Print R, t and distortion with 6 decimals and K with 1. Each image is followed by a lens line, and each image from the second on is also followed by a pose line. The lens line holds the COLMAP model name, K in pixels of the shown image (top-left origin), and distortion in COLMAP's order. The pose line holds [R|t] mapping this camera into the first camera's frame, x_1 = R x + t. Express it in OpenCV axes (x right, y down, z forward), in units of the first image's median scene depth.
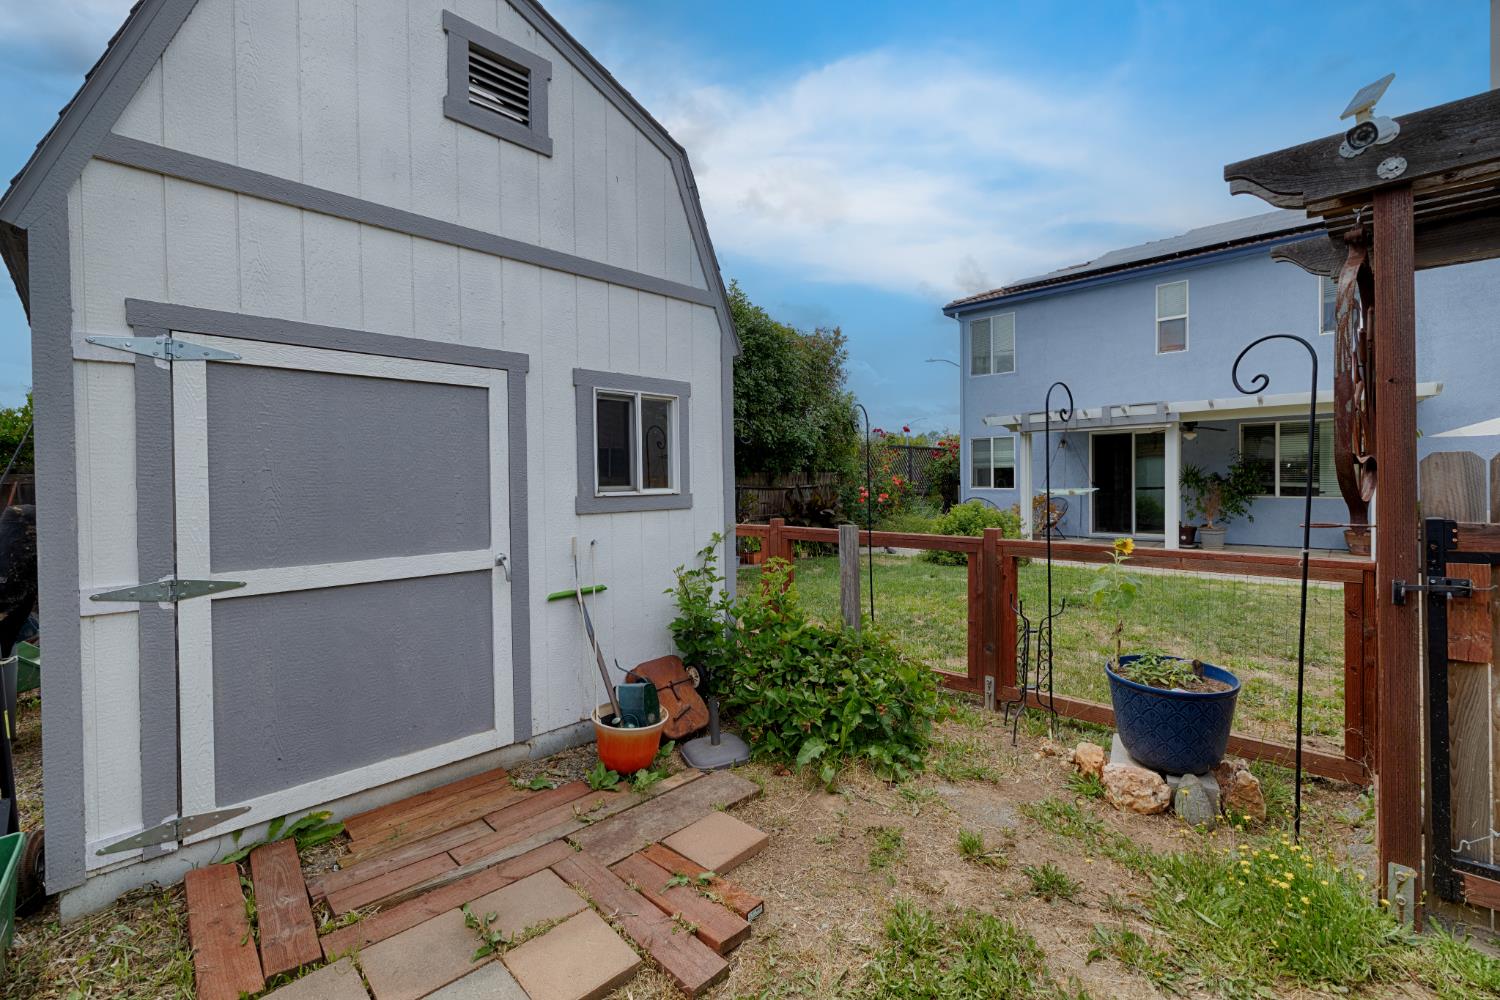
lens RADIAL K [[650.9, 0, 742.6], [0, 650.9, 489.1], [0, 0, 1]] dist [0.000447, -0.000449]
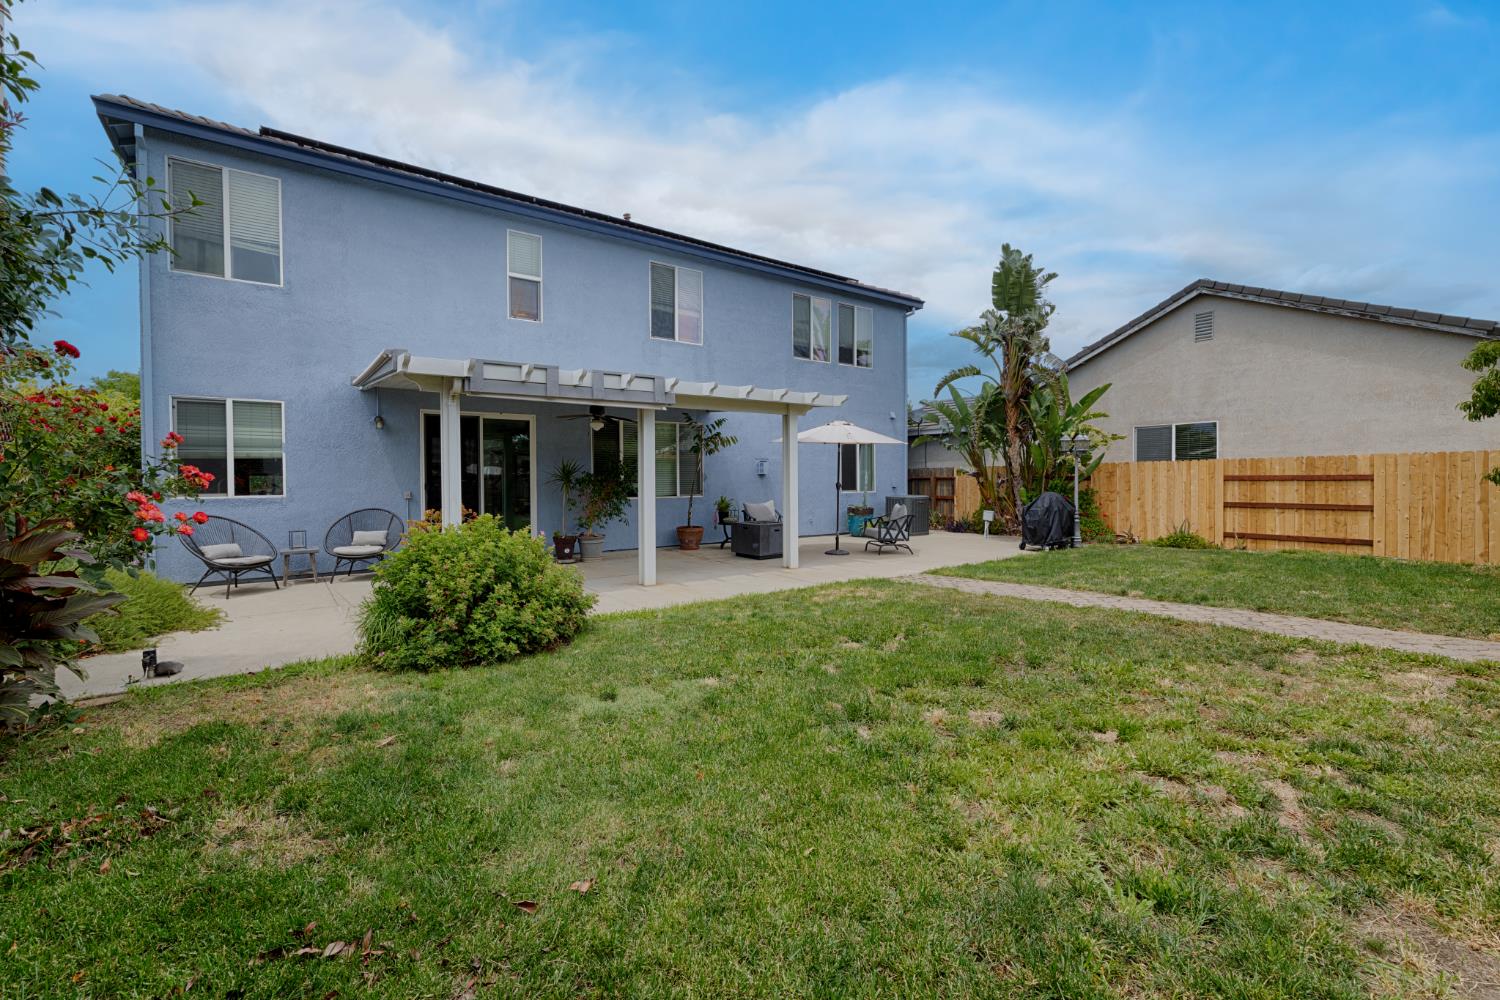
lens RADIAL K [[650.9, 0, 750.6], [0, 650.9, 494.9], [0, 0, 1]] dist [0.000447, -0.000449]
pose [[0.150412, -0.020264, 0.988416, -0.006370], [0.015737, 0.999712, 0.018101, -0.000391], [-0.988498, 0.012832, 0.150687, 0.040973]]
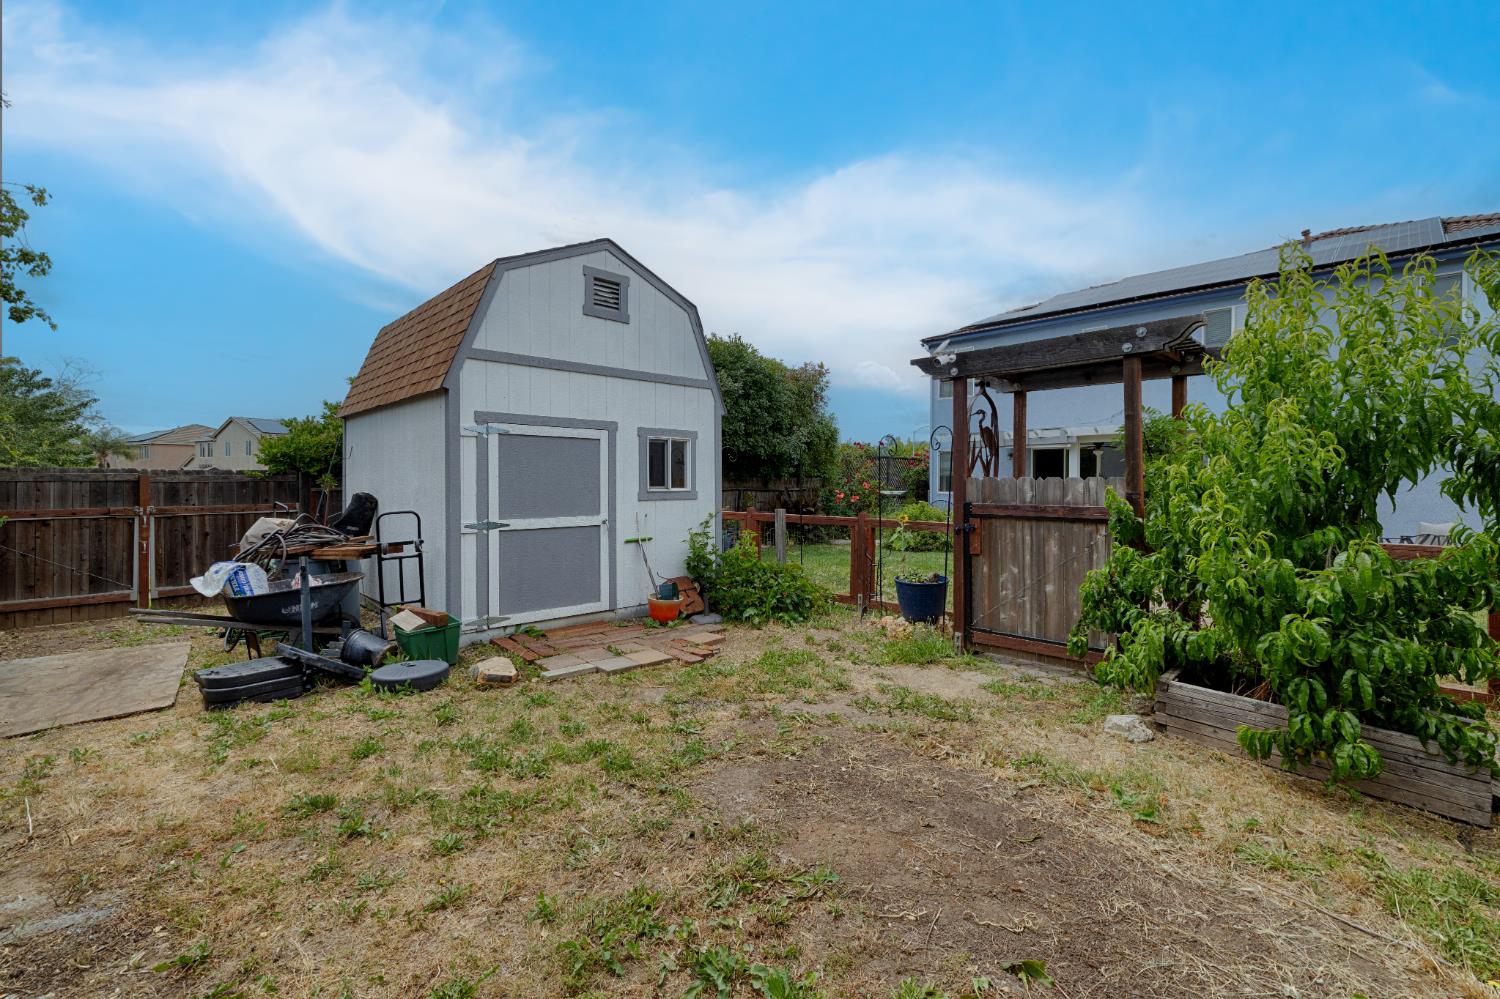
lens RADIAL K [[650.9, 0, 744.4], [0, 650.9, 489.3], [0, 0, 1]] dist [0.000447, -0.000449]
pose [[0.999676, 0.012700, -0.022067, 0.110888], [-0.012779, 0.999912, -0.003428, 0.007176], [0.022021, 0.003709, 0.999751, -0.975360]]
